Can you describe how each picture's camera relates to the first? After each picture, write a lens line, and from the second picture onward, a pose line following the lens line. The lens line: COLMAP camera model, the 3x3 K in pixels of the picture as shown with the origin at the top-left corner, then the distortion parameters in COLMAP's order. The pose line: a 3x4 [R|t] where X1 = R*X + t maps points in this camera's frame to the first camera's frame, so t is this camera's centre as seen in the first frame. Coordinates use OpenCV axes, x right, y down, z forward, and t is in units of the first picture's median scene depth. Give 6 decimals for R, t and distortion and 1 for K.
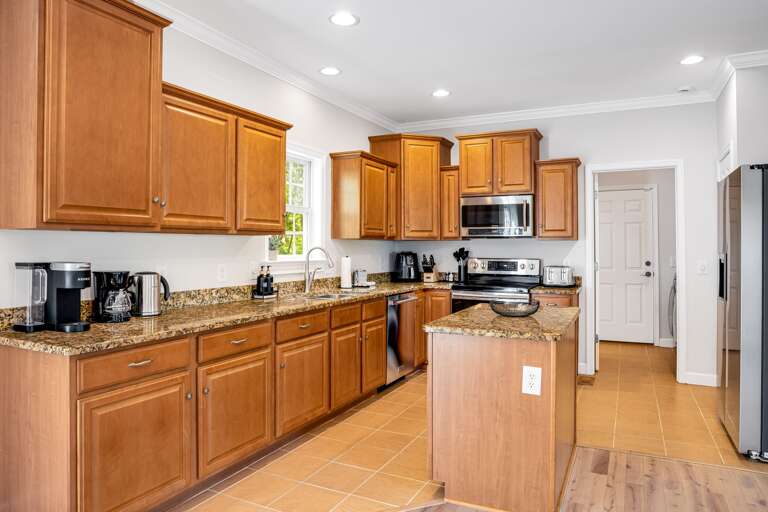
lens RADIAL K [[499.5, 0, 383.9], [0, 499.5, 250.4], [0, 0, 1]] dist [-0.043626, 0.002021]
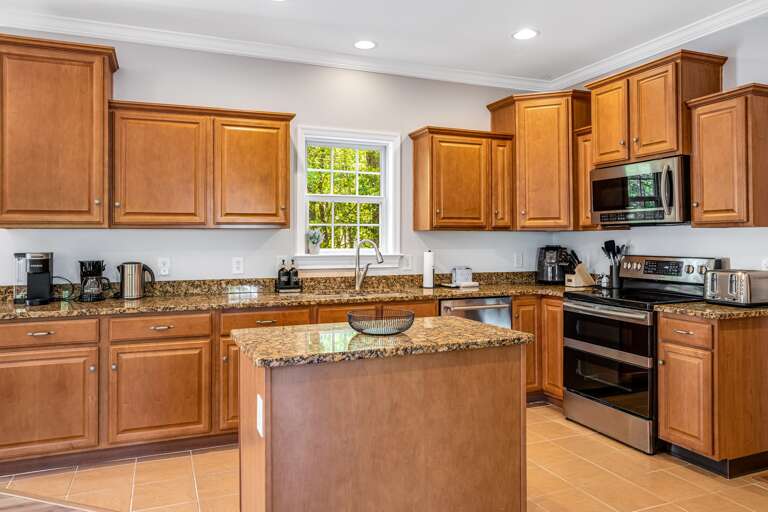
lens RADIAL K [[552.0, 0, 386.6], [0, 552.0, 238.6], [0, 0, 1]] dist [-0.003460, 0.004977]
pose [[0.756366, -0.006968, -0.654111, 0.499538], [-0.000095, 0.999942, -0.010762, 0.000900], [0.654148, 0.008202, 0.756322, 0.236200]]
